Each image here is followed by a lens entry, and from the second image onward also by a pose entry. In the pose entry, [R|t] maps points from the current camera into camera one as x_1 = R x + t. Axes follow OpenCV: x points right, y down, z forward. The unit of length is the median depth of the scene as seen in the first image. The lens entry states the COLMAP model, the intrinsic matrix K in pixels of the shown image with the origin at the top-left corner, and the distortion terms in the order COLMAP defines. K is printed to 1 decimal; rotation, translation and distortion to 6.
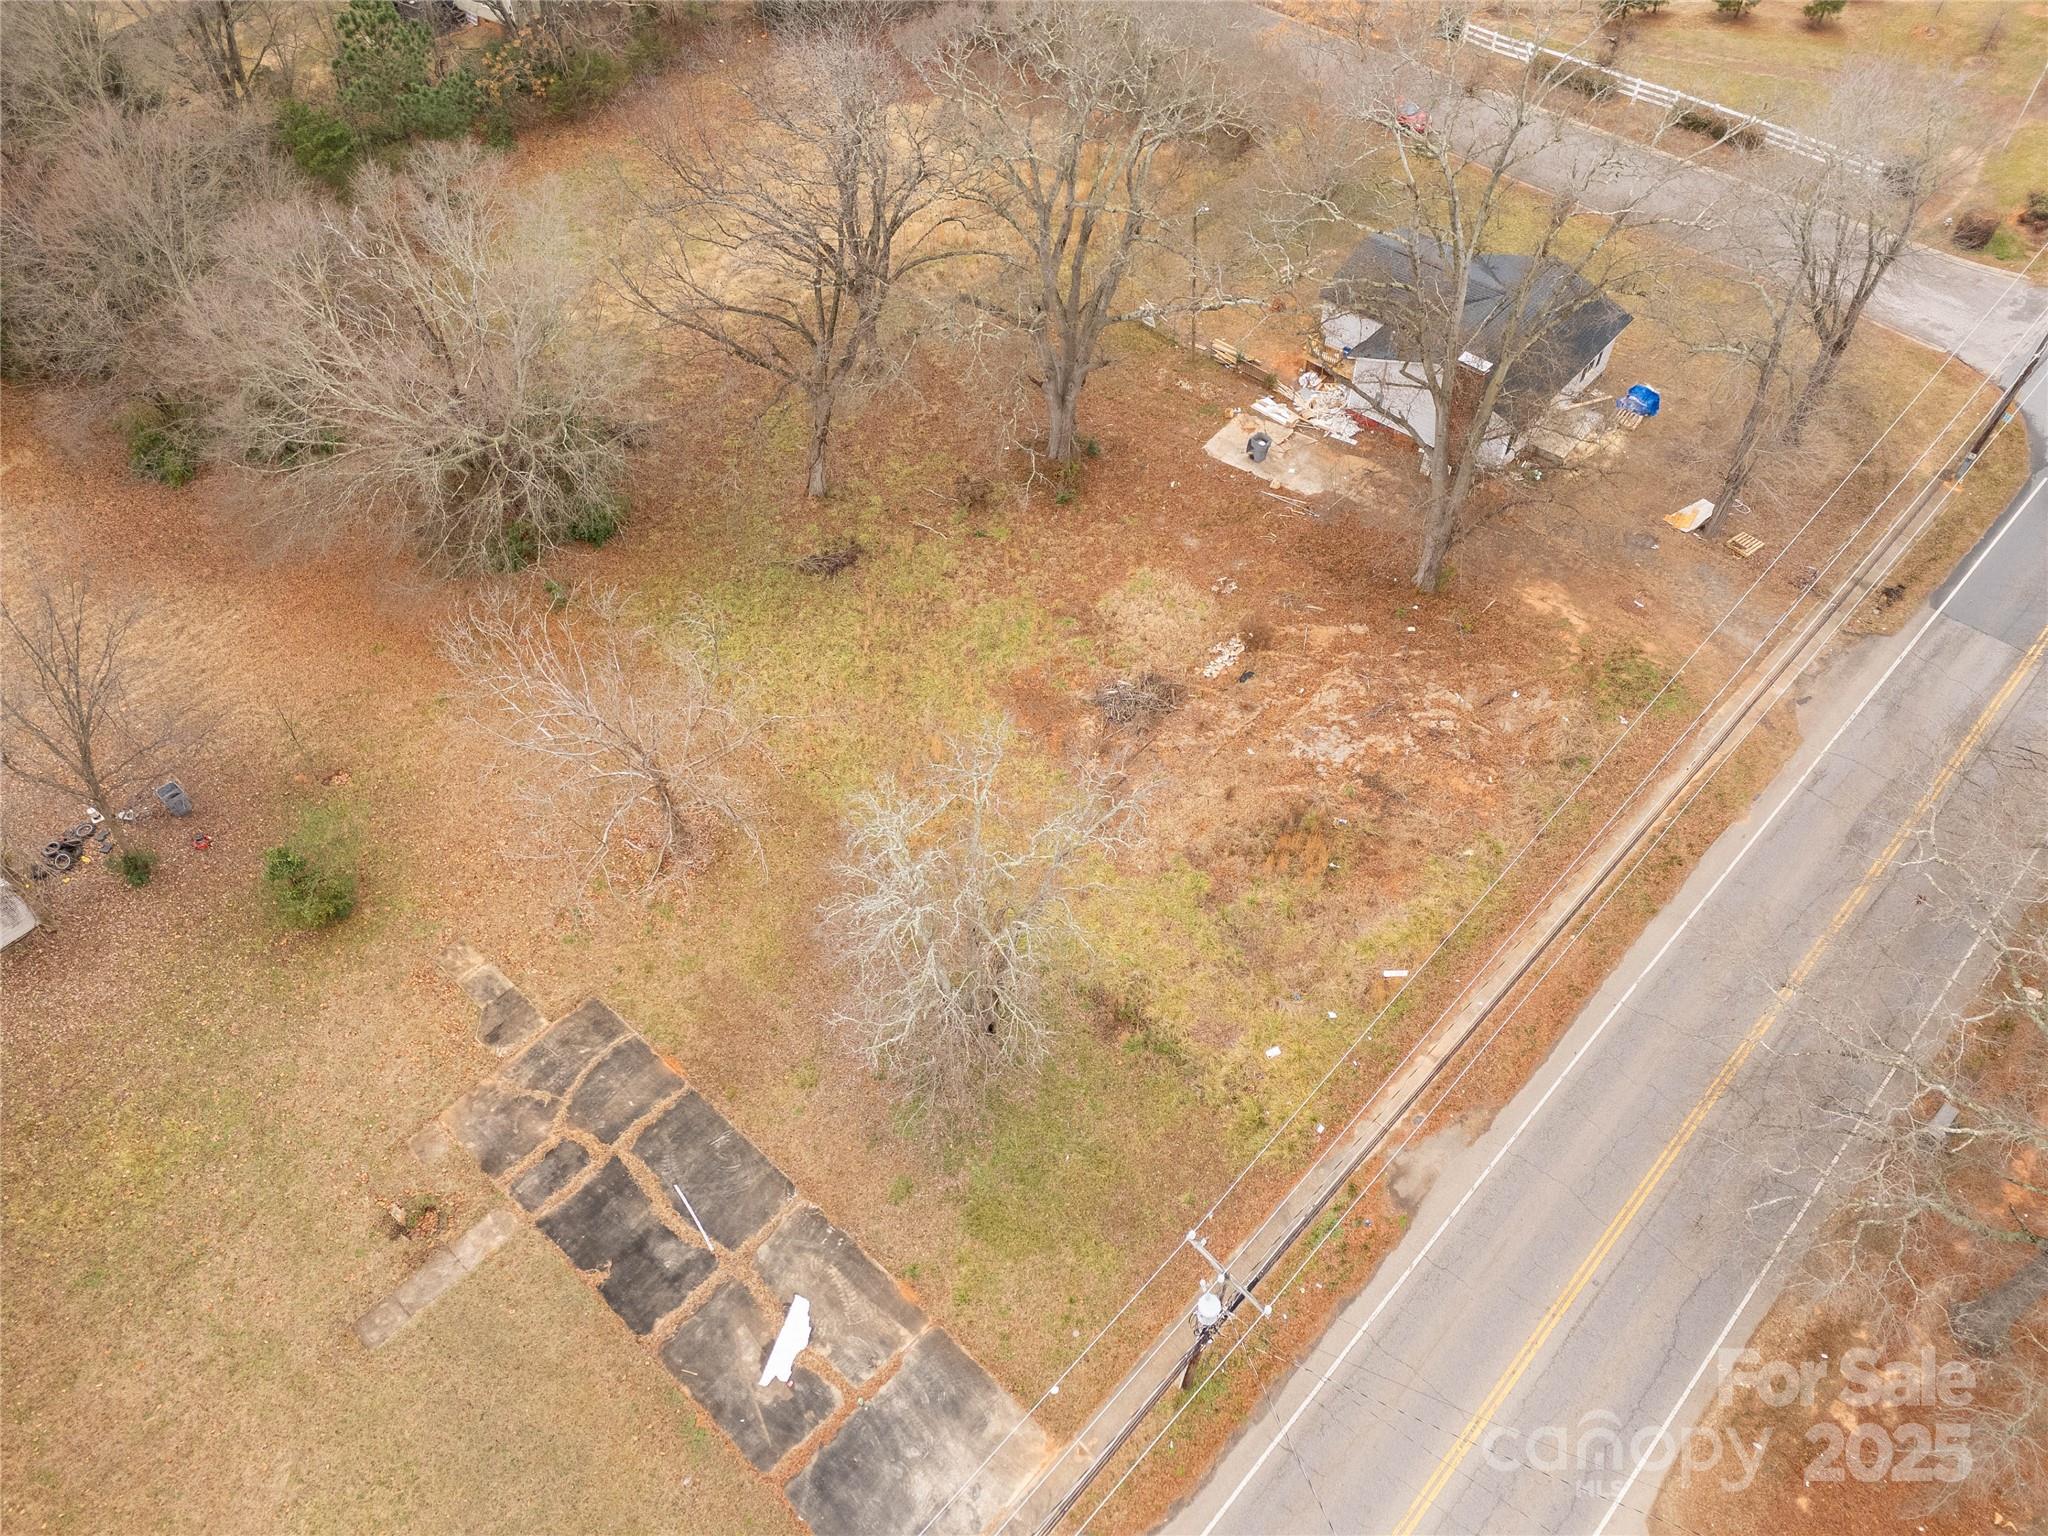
lens RADIAL K [[1495.5, 0, 1020.3], [0, 1495.5, 771.2], [0, 0, 1]] dist [0.081146, -0.069177]
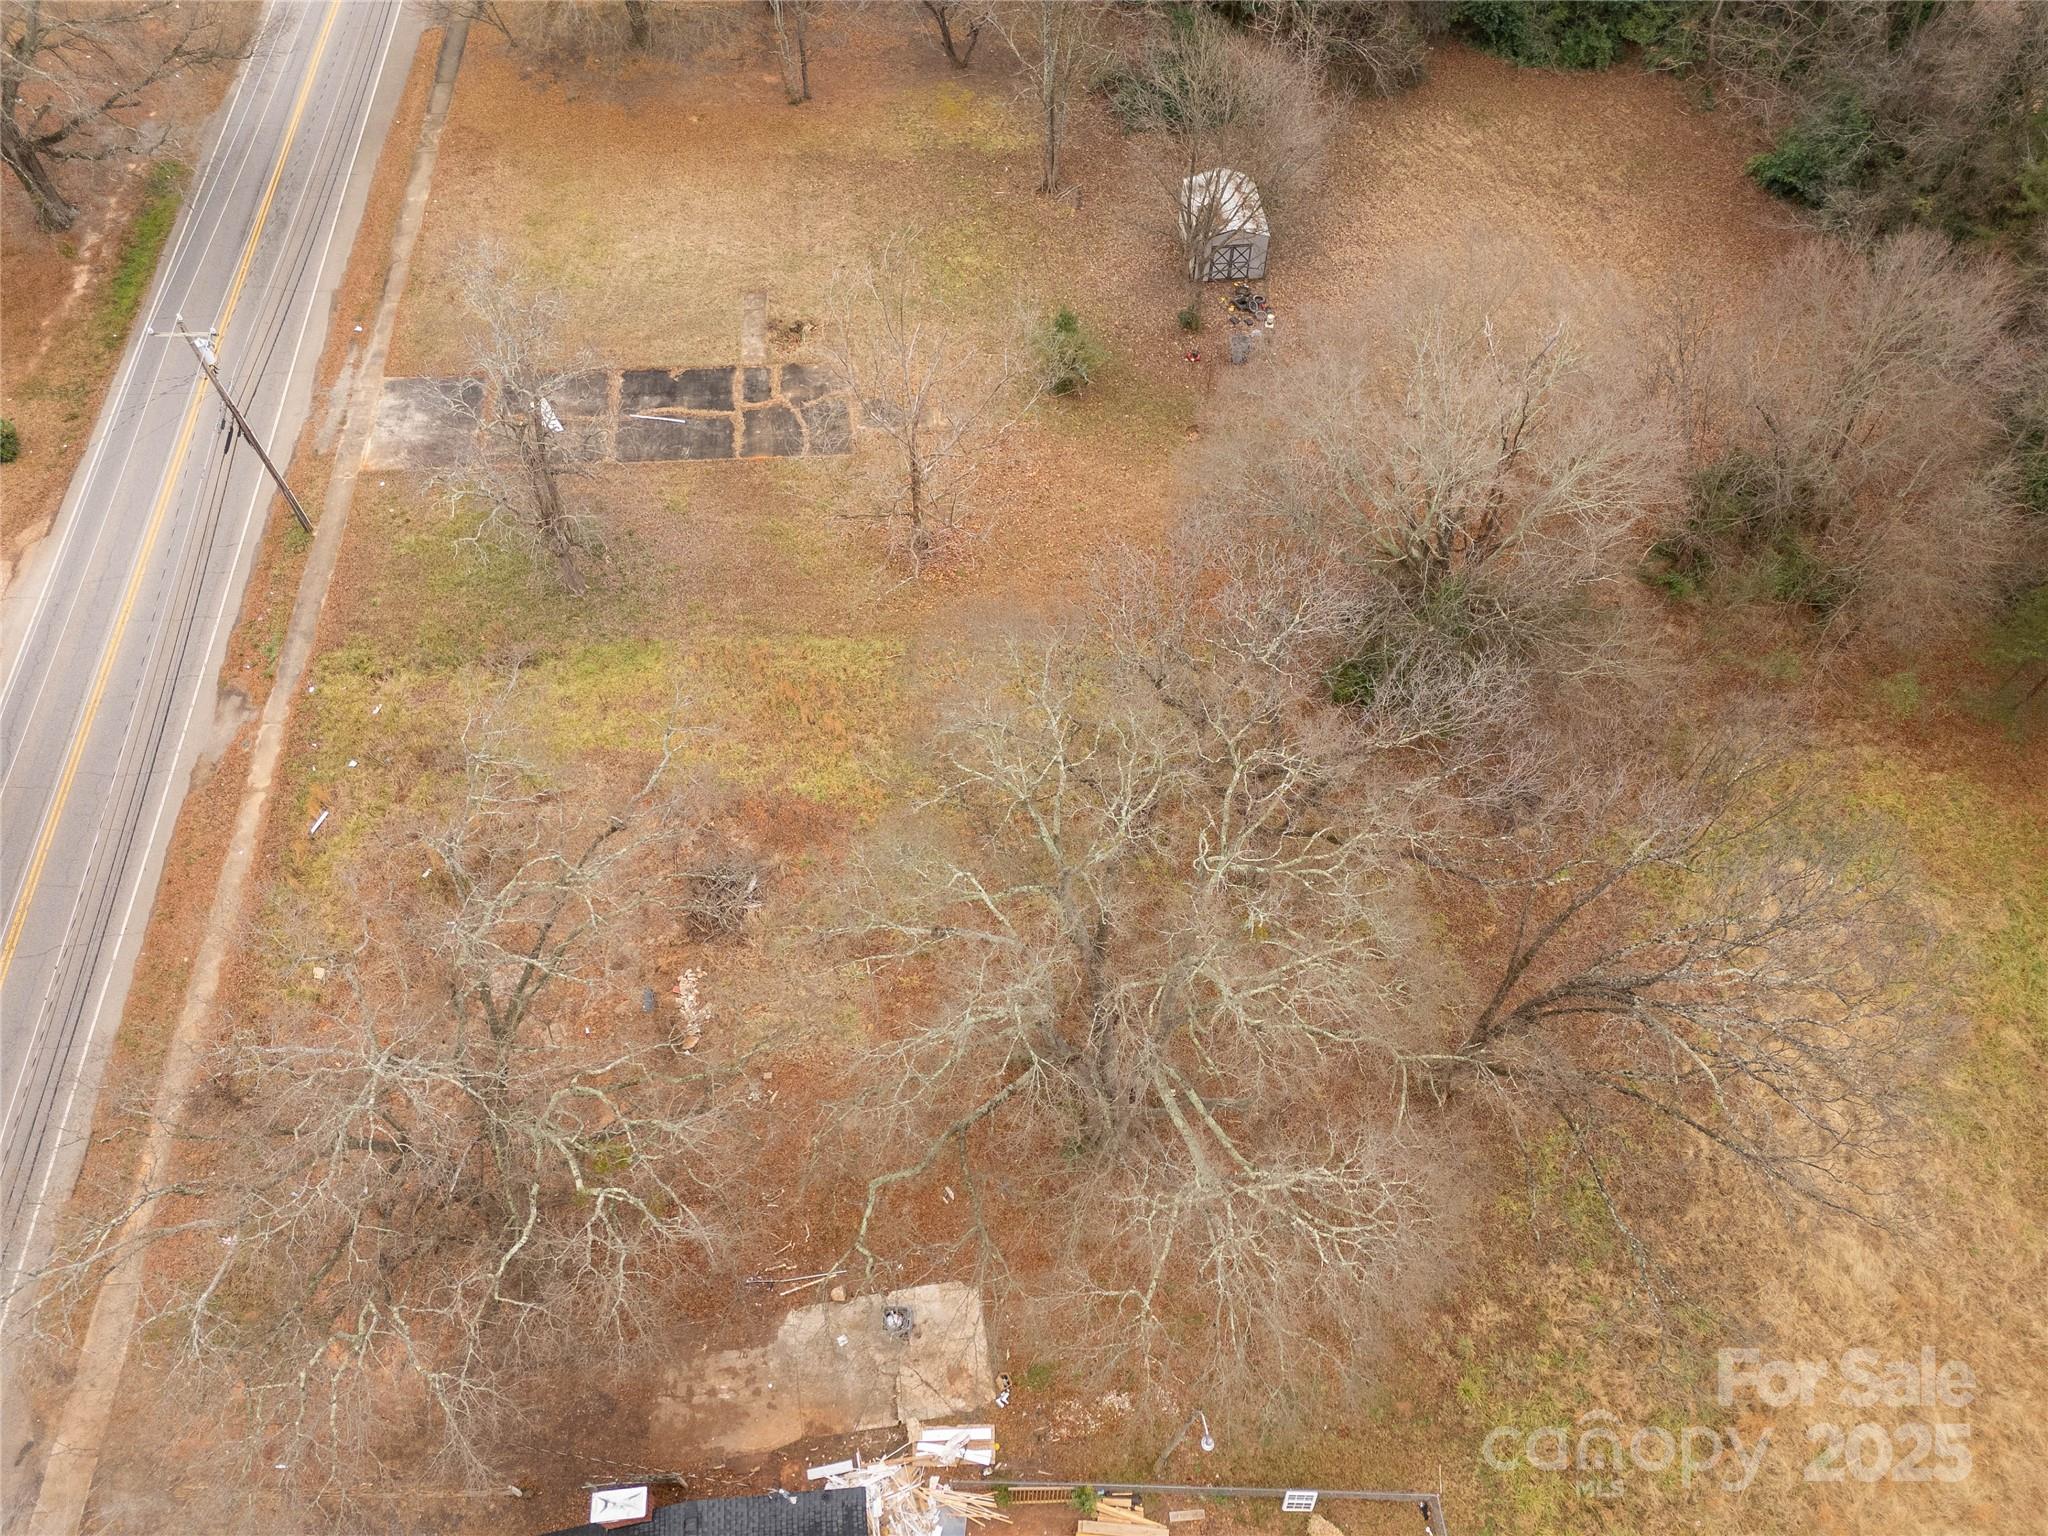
lens RADIAL K [[1495.5, 0, 1020.3], [0, 1495.5, 771.2], [0, 0, 1]] dist [0.081146, -0.069177]
pose [[-0.675432, 0.616879, -0.404045, 0.330977], [-0.554529, -0.063710, 0.829722, -1.071146], [0.486096, 0.784475, 0.385109, 0.799671]]
